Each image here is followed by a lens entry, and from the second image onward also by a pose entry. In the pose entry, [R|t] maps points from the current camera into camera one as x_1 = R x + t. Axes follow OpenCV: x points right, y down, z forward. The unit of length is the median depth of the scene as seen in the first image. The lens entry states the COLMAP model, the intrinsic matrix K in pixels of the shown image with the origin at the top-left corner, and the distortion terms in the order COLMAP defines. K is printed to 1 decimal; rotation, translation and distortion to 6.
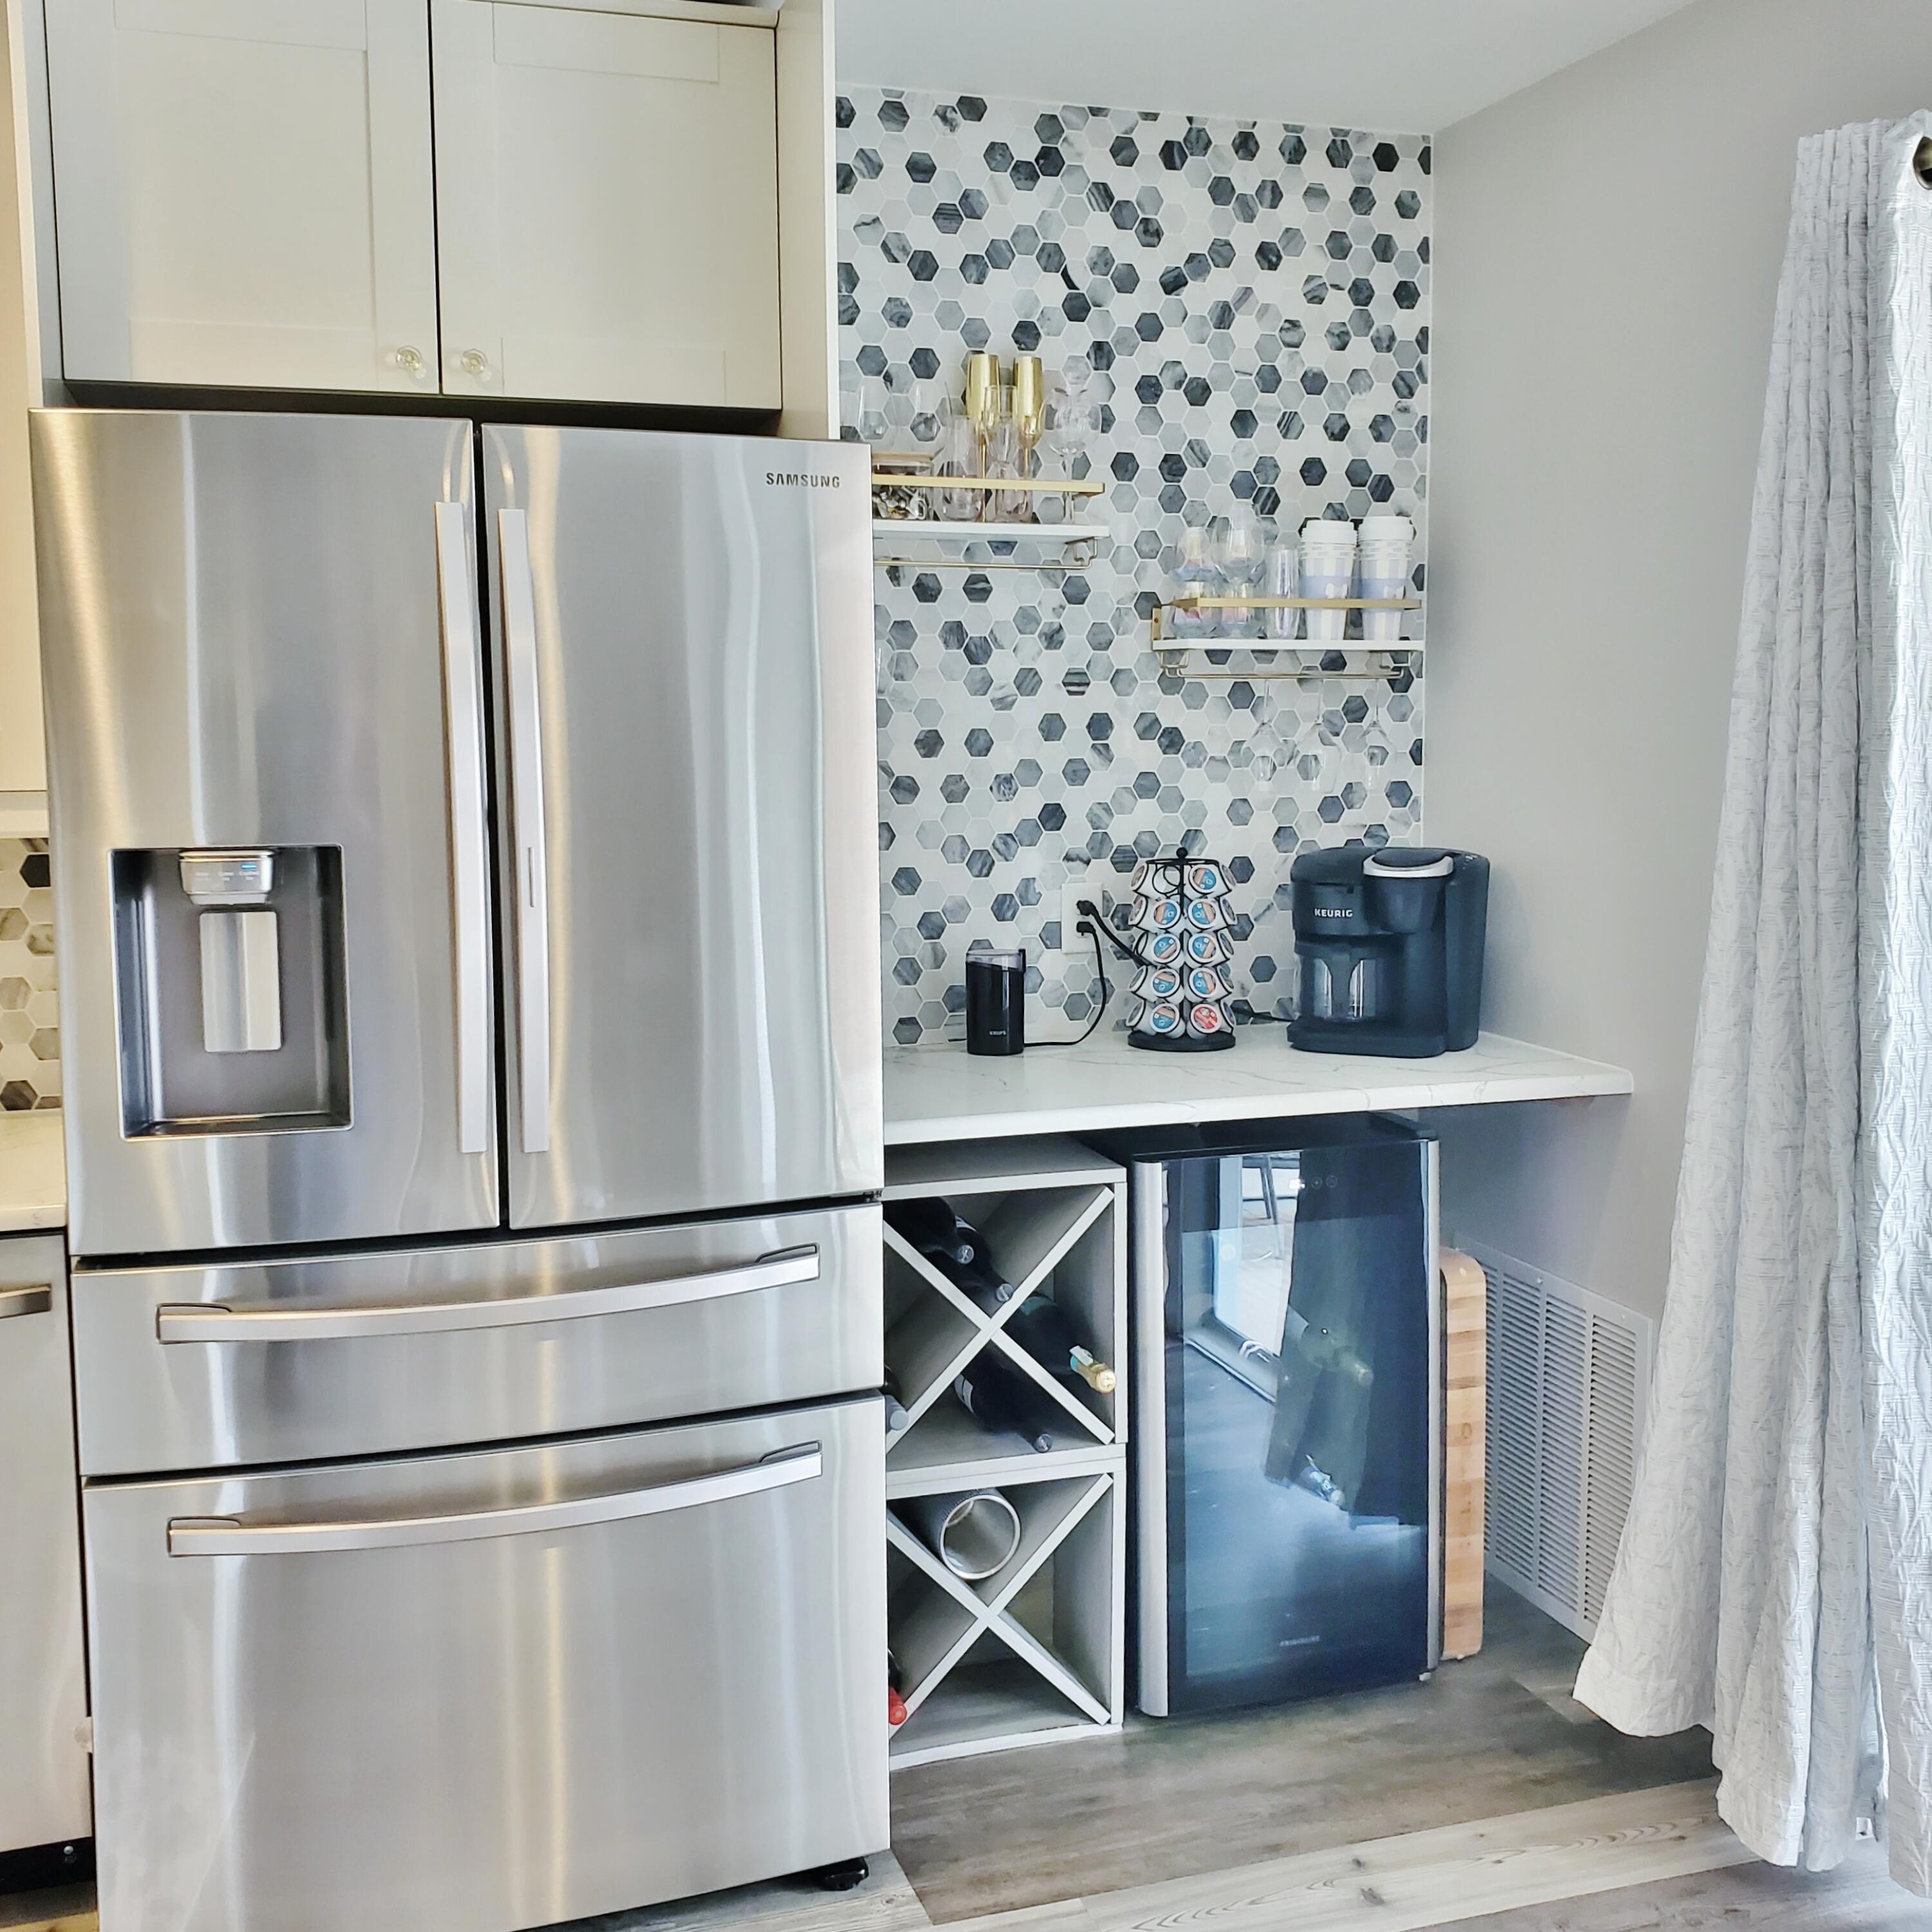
lens RADIAL K [[2061.2, 0, 969.6], [0, 2061.2, 950.5], [0, 0, 1]] dist [0.005965, 0.000000]
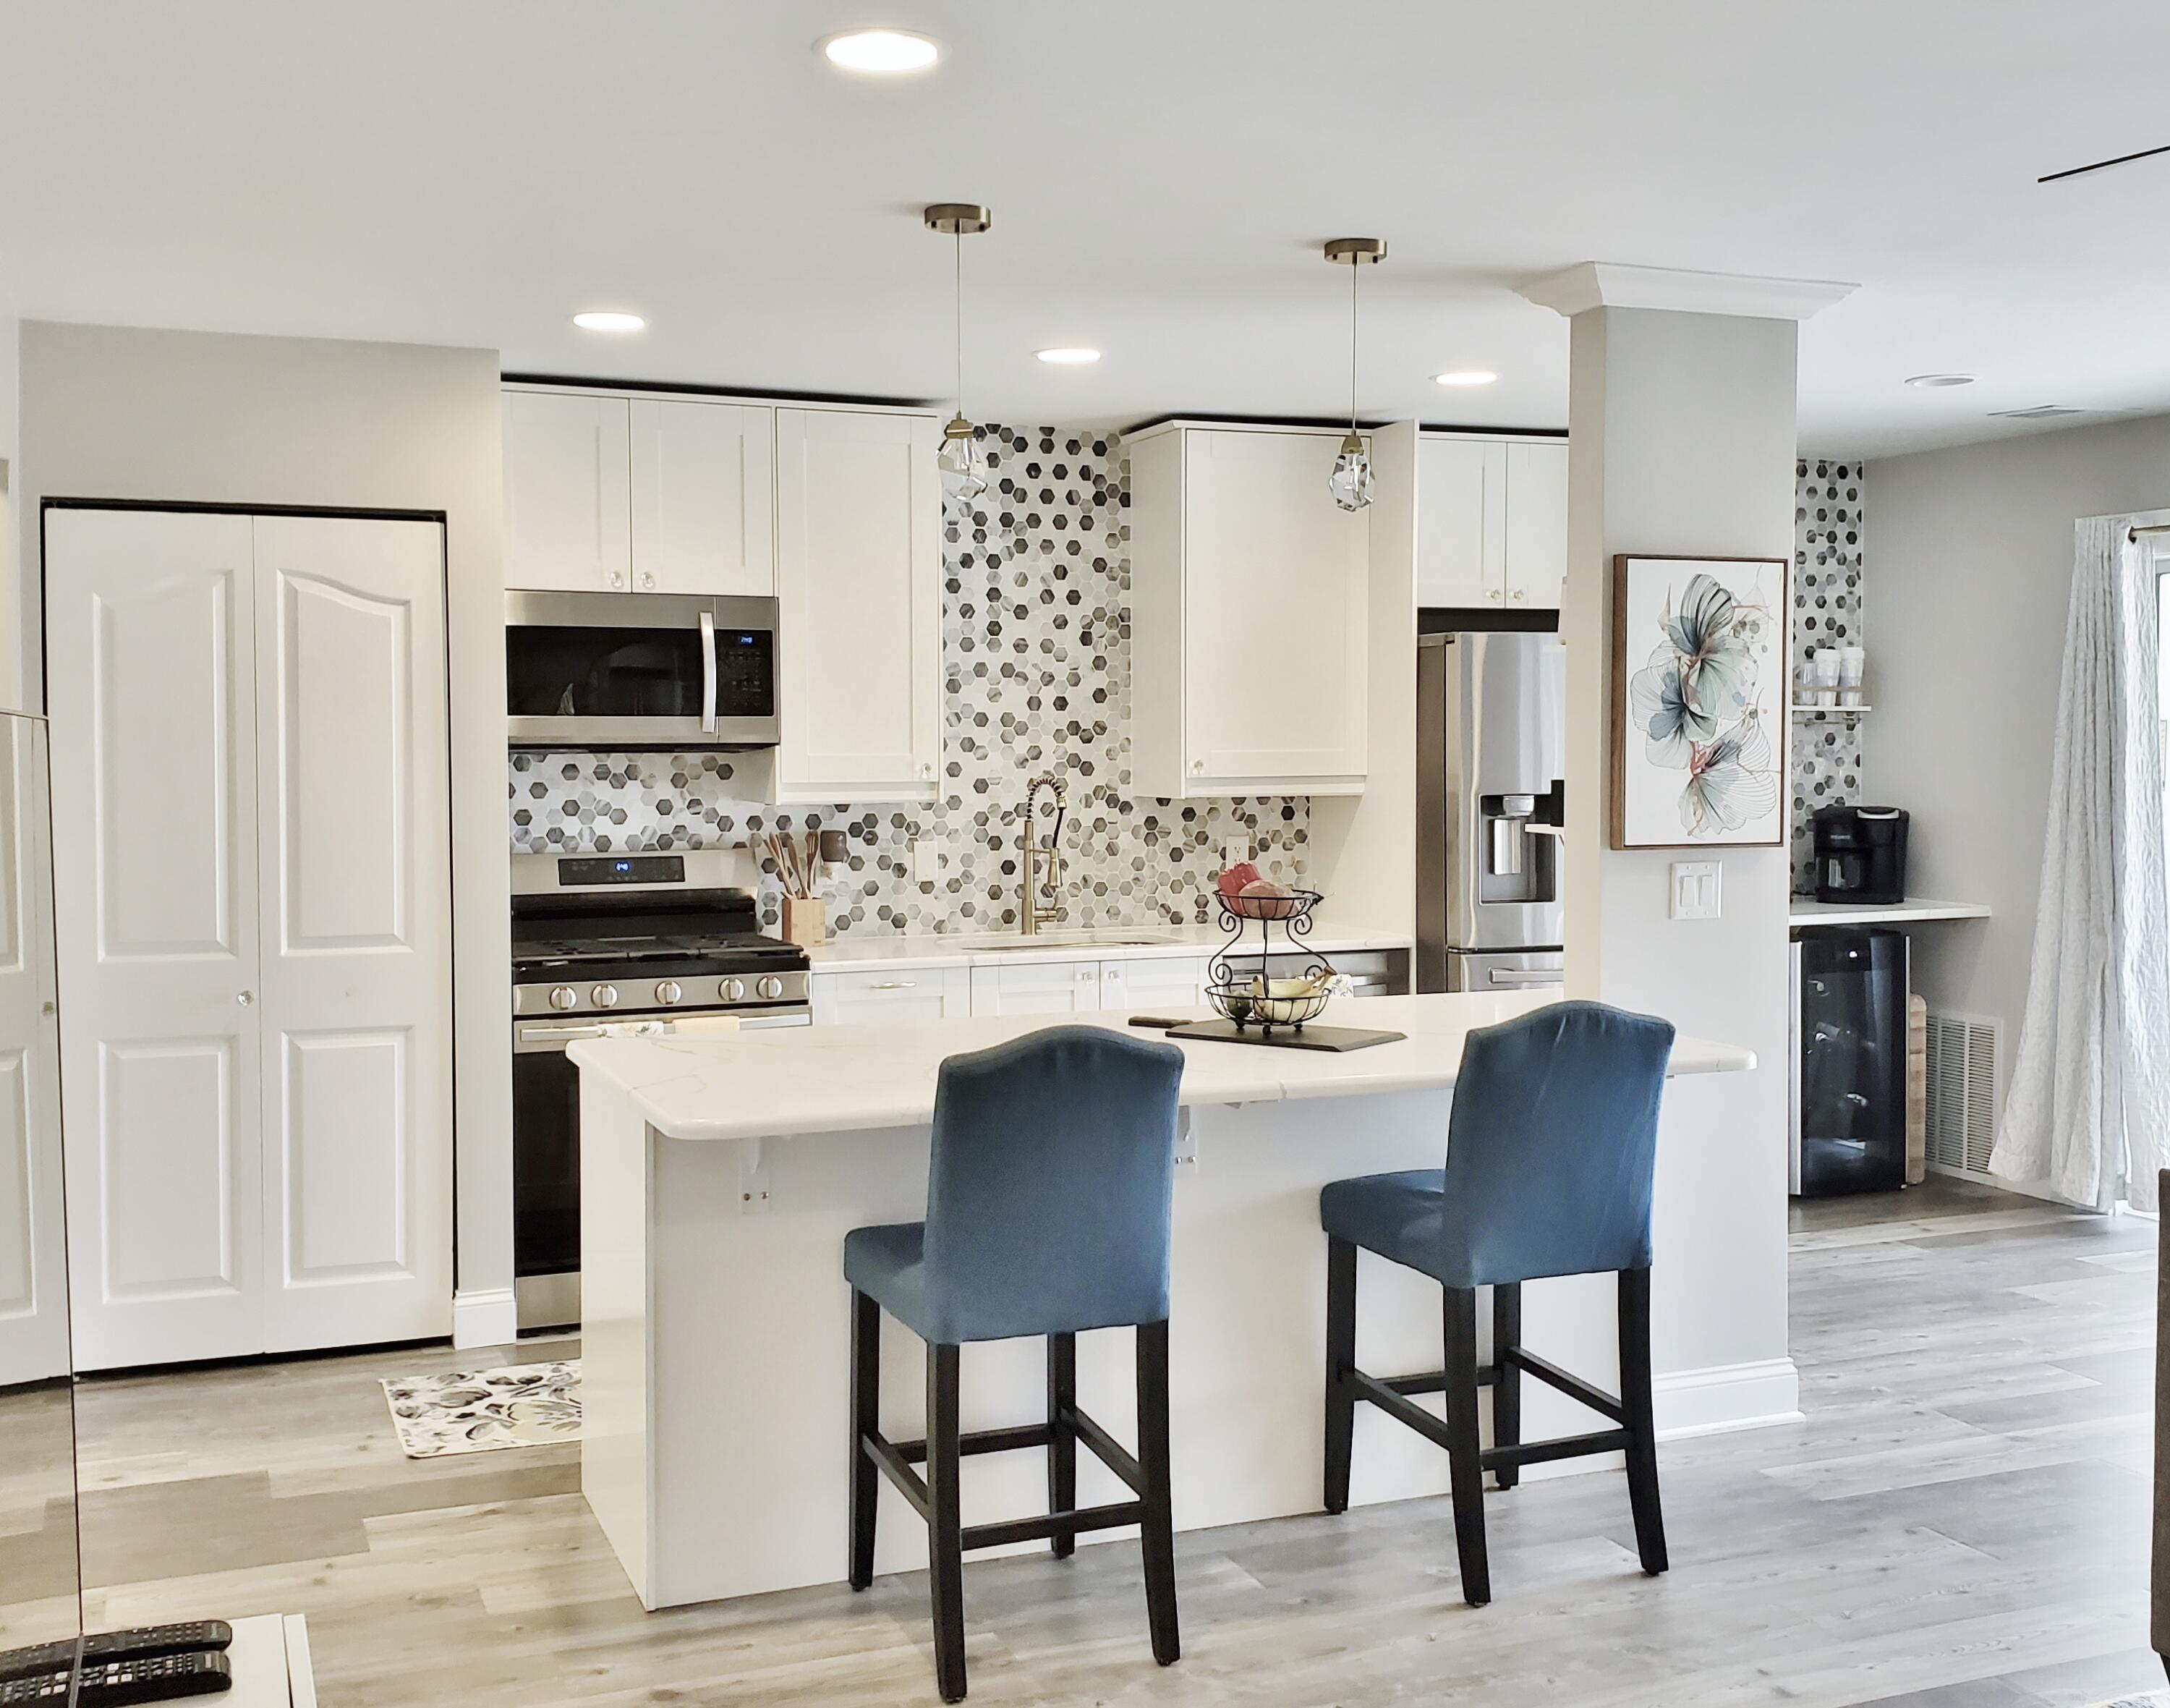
lens RADIAL K [[2152.6, 0, 1086.4], [0, 2152.6, 854.0], [0, 0, 1]] dist [-0.008989, 0.000000]
pose [[0.998390, 0.002057, 0.056681, -0.688926], [0.001217, 0.998335, -0.057672, 0.120445], [-0.056705, 0.057648, 0.996725, -1.097464]]
